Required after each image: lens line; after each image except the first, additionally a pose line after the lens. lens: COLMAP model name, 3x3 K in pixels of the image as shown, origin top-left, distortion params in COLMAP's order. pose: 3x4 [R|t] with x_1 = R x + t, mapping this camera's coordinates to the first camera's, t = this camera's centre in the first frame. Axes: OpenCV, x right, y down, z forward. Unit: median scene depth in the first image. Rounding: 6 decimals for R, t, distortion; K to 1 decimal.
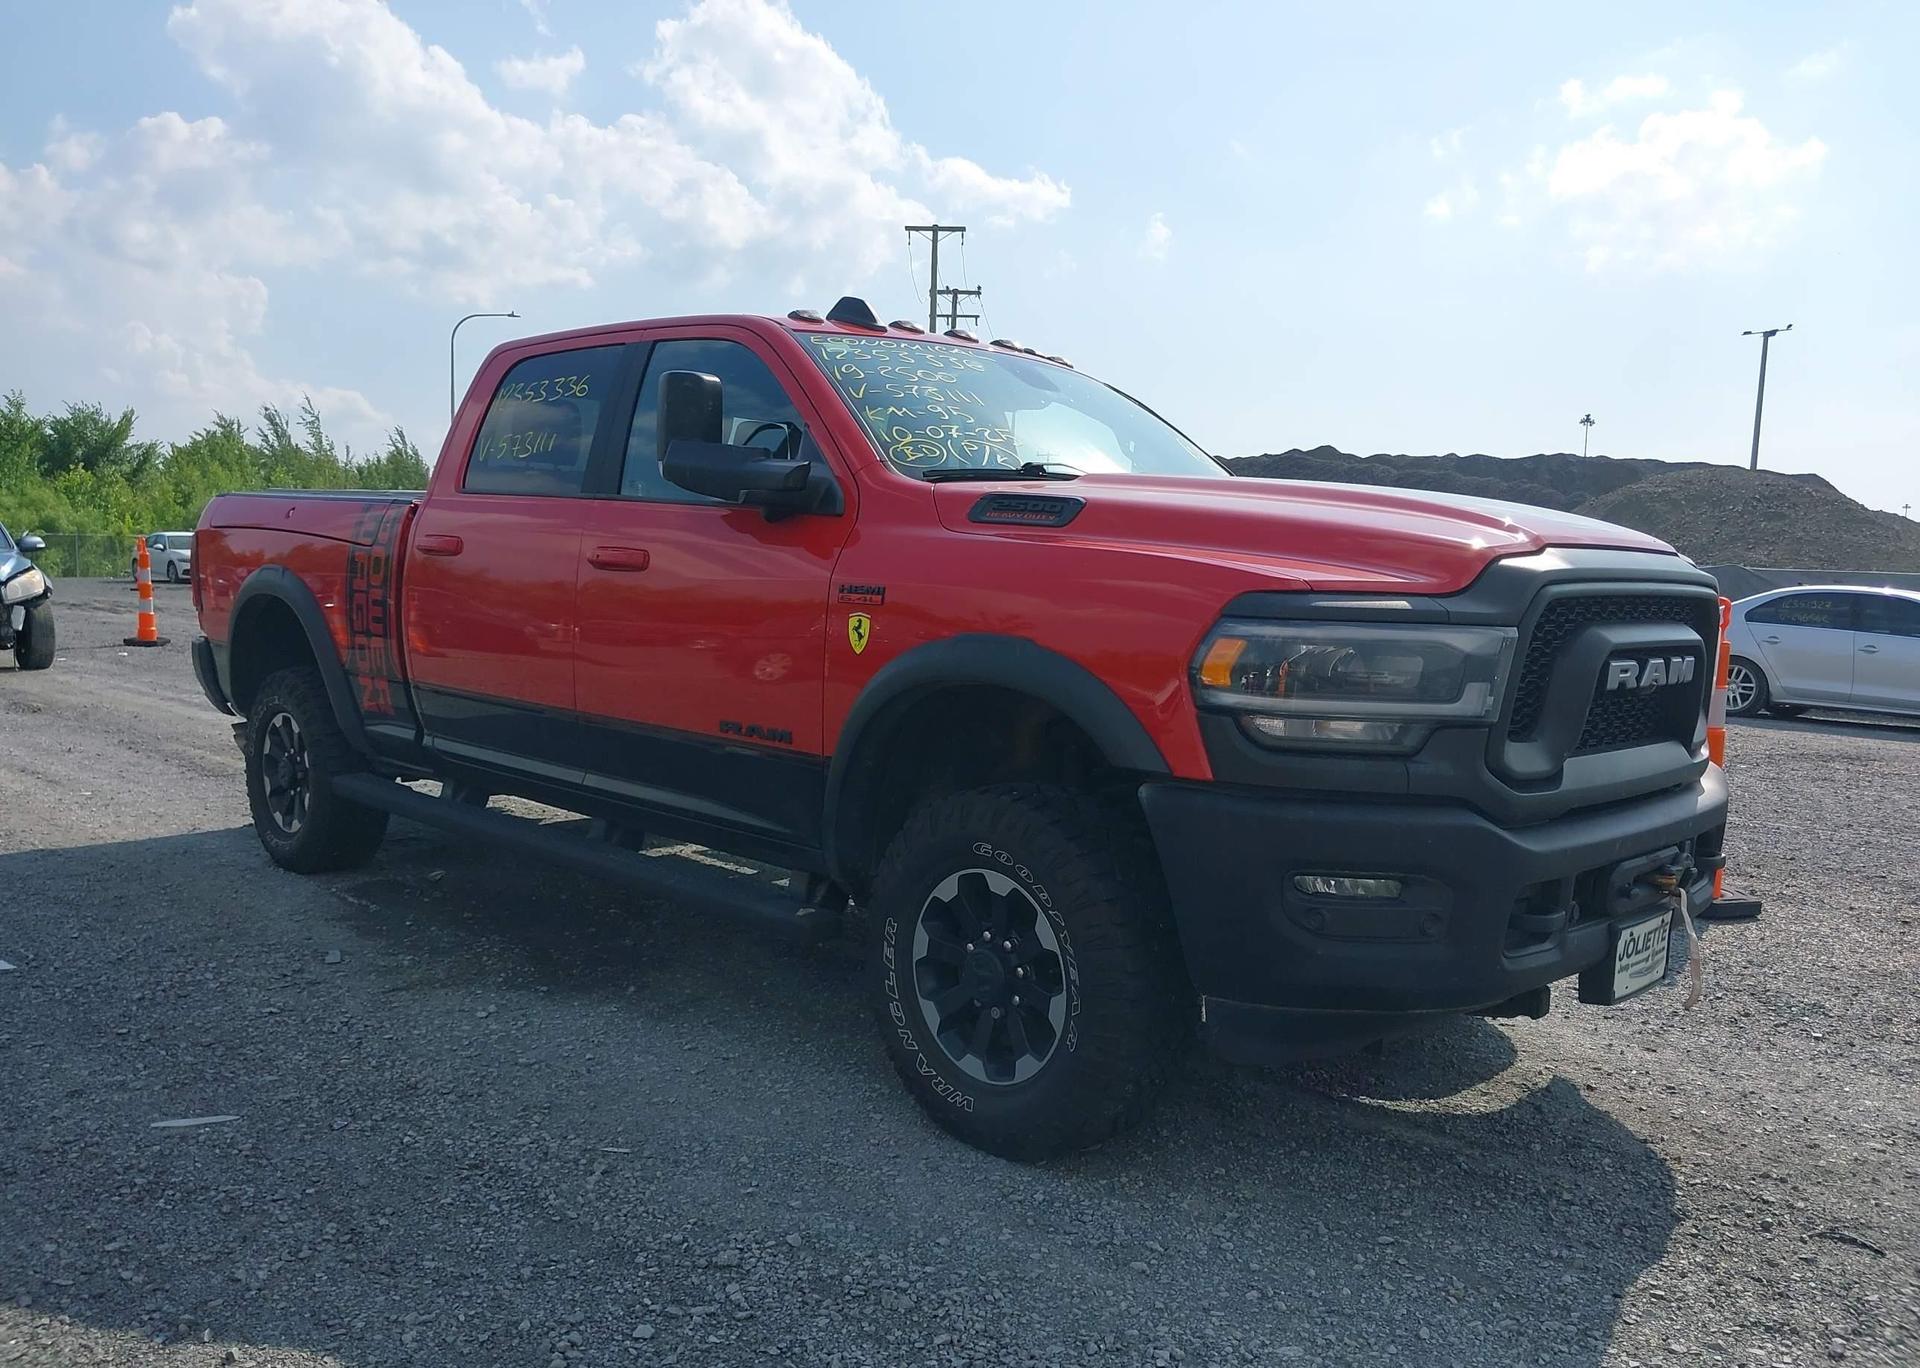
lens RADIAL K [[1542.3, 0, 964.9], [0, 1542.3, 676.3], [0, 0, 1]] dist [0.010847, -0.000843]
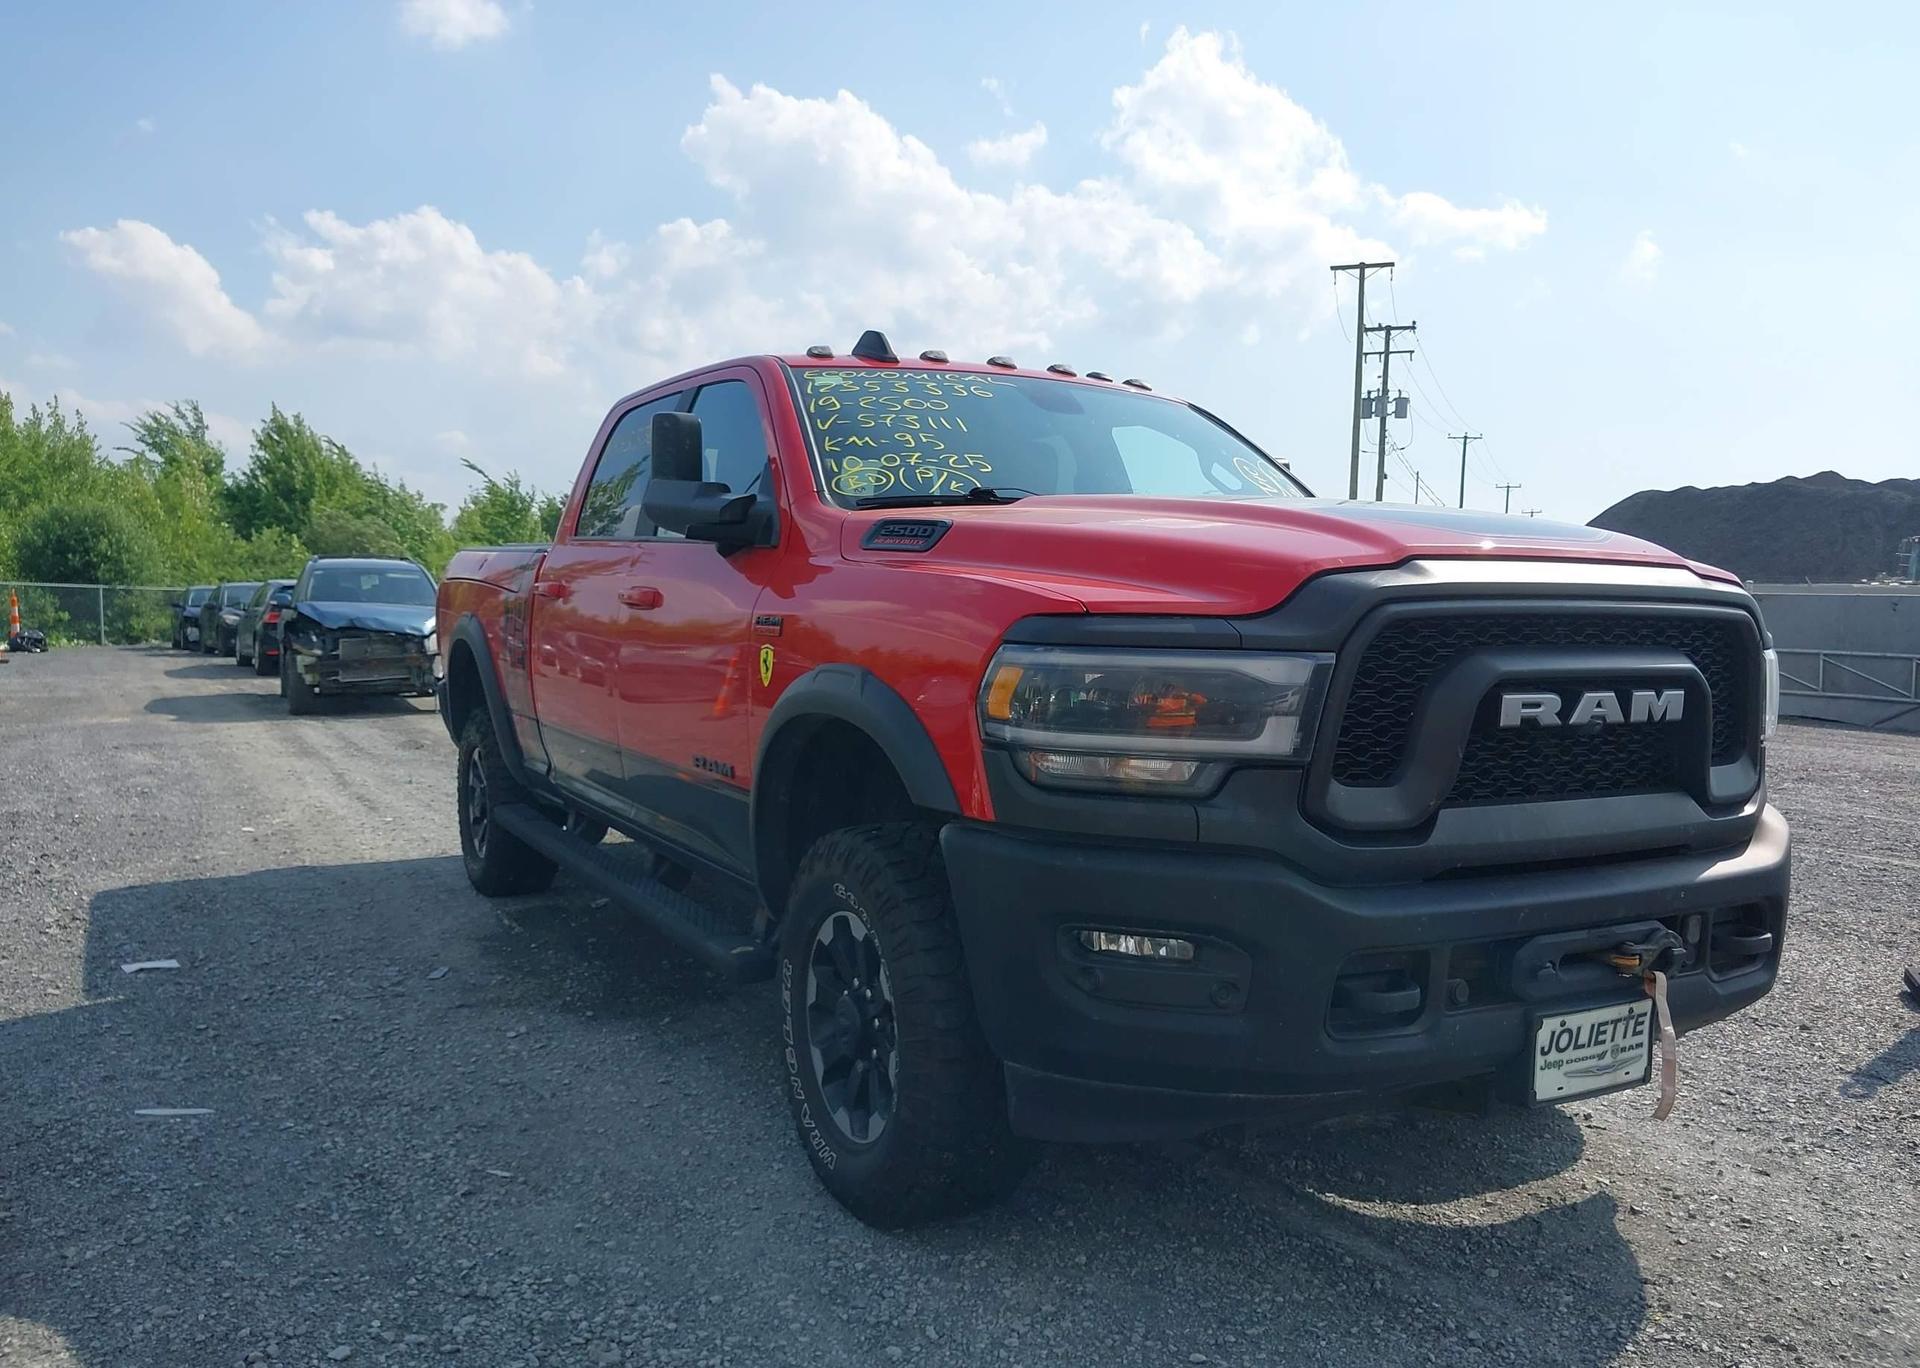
lens RADIAL K [[1540.4, 0, 958.9], [0, 1540.4, 670.3], [0, 0, 1]] dist [0.006363, -0.004655]
pose [[0.956234, -0.002884, -0.292590, 0.334884], [-0.007587, 0.999371, -0.034646, 0.007890], [0.292506, 0.035350, 0.955610, 0.100073]]
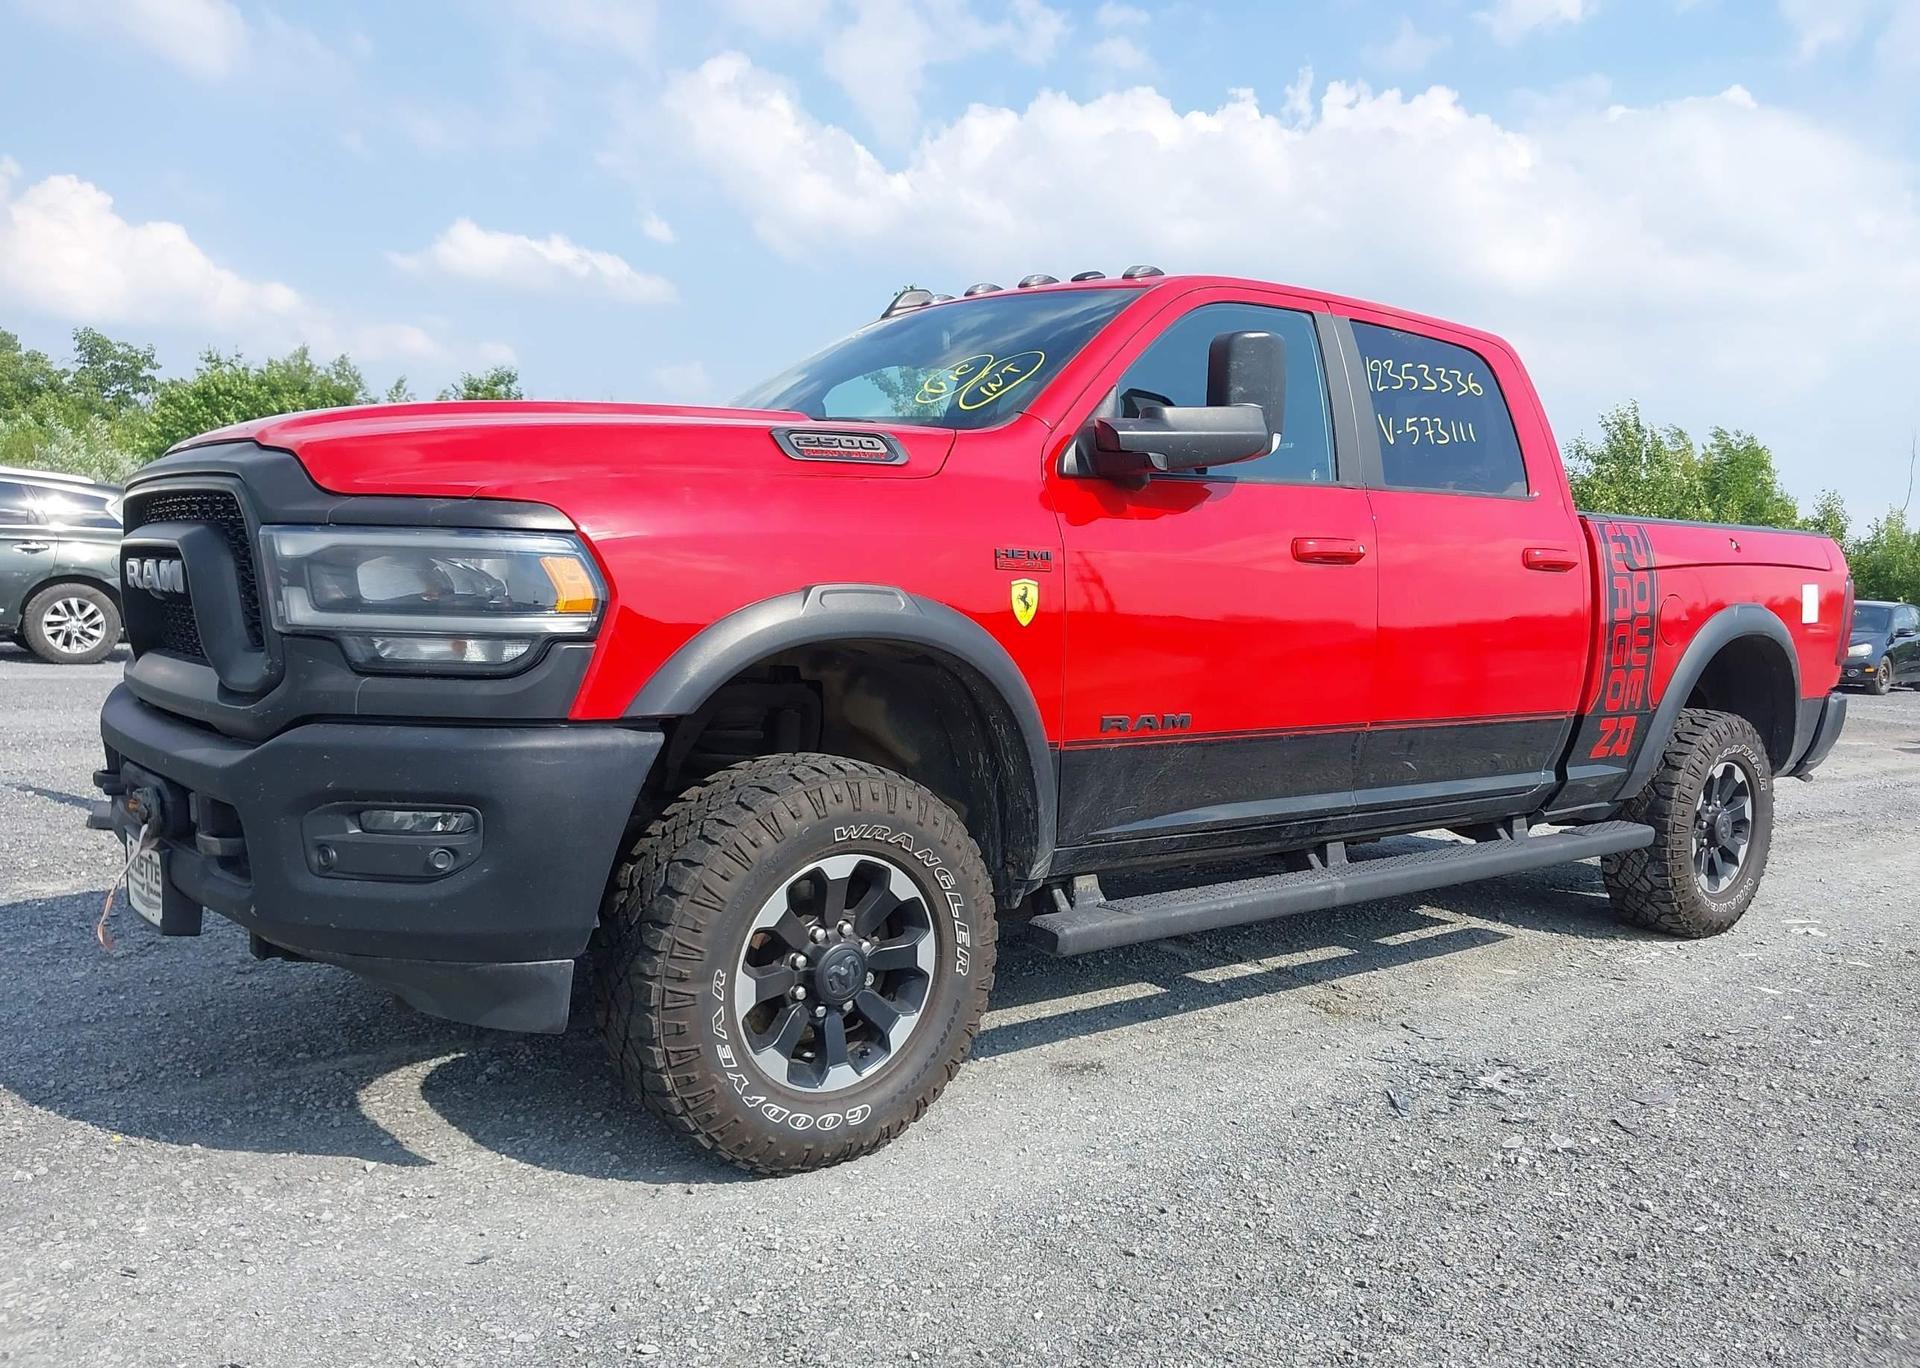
lens RADIAL K [[1503.3, 0, 960.0], [0, 1503.3, 684.0], [0, 0, 1]] dist [0.035863, 0.000079]
pose [[-0.132749, 0.035890, -0.990500, 1.195853], [-0.118813, 0.991562, 0.051852, -0.038735], [0.984003, 0.124567, -0.127364, 1.487812]]
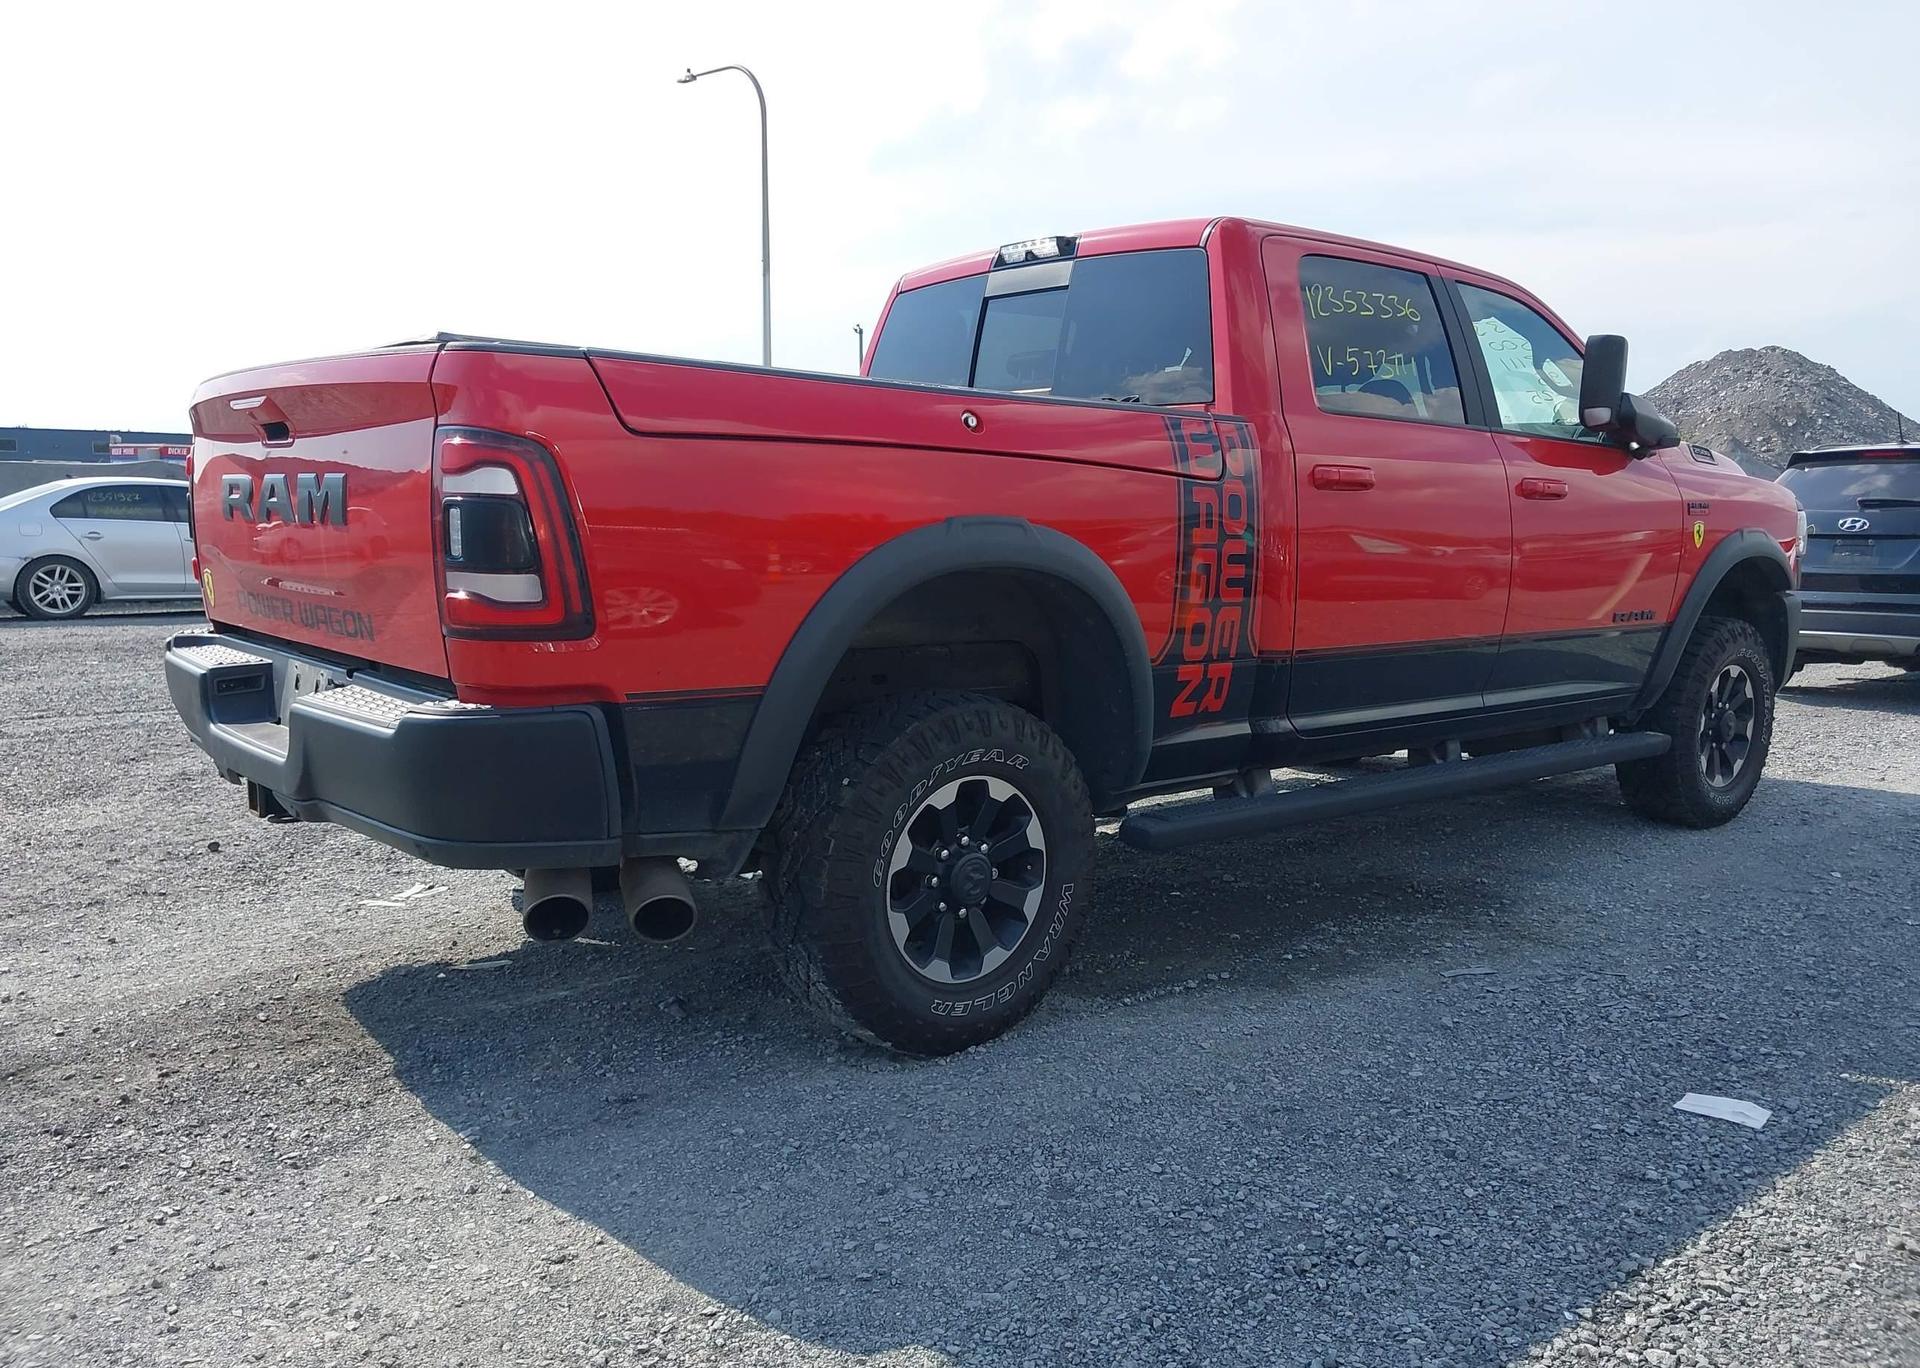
lens RADIAL K [[1540.4, 0, 958.9], [0, 1540.4, 670.3], [0, 0, 1]] dist [0.006363, -0.004655]
pose [[0.093083, -0.144467, 0.985122, -1.659445], [0.068955, 0.987977, 0.138371, -0.156330], [-0.993268, 0.055049, 0.101926, 1.579193]]
